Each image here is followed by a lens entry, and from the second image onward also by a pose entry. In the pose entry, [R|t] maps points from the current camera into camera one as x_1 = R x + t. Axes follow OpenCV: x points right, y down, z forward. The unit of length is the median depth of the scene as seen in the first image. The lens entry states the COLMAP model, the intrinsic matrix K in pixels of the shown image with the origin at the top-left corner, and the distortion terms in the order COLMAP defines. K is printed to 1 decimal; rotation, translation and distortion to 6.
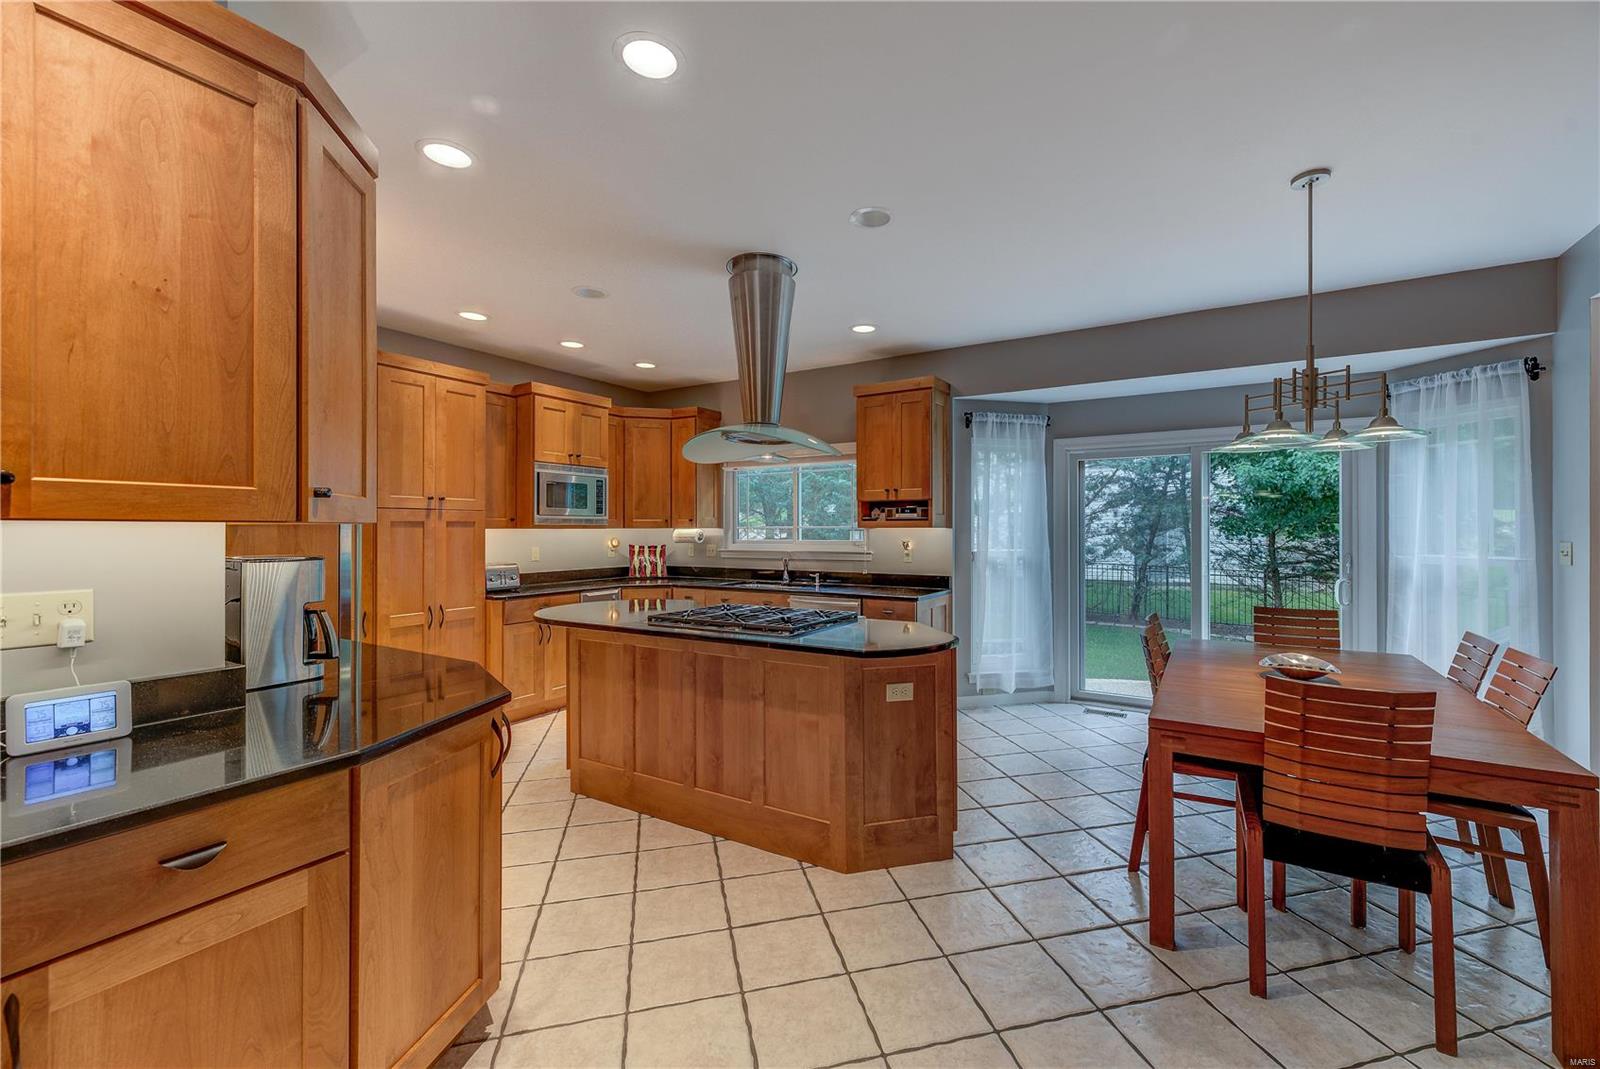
lens RADIAL K [[641.5, 0, 803.7], [0, 641.5, 532.0], [0, 0, 1]] dist [0.003182, -0.000929]
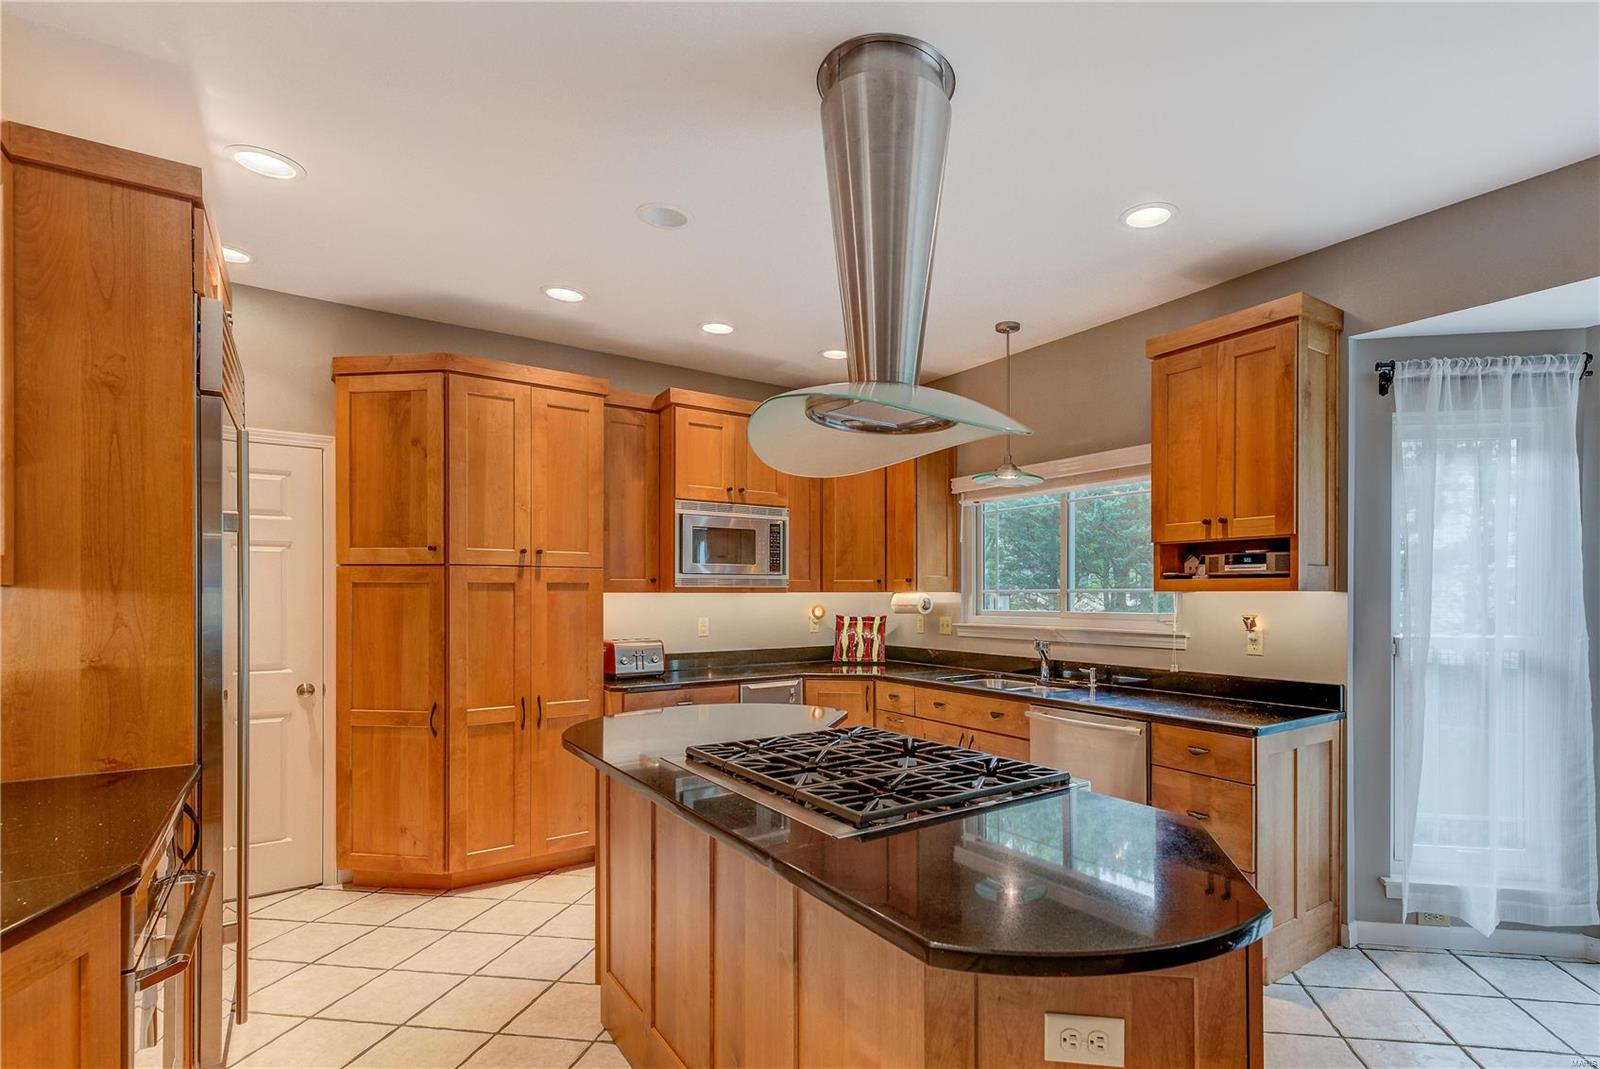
lens RADIAL K [[757.0, 0, 878.5], [0, 757.0, 597.8], [0, 0, 1]] dist [0.003388, 0.001022]
pose [[0.932389, 0.003220, -0.361441, 0.099079], [-0.002754, 0.999995, 0.001804, -0.001586], [0.361445, -0.000686, 0.932393, 0.293139]]
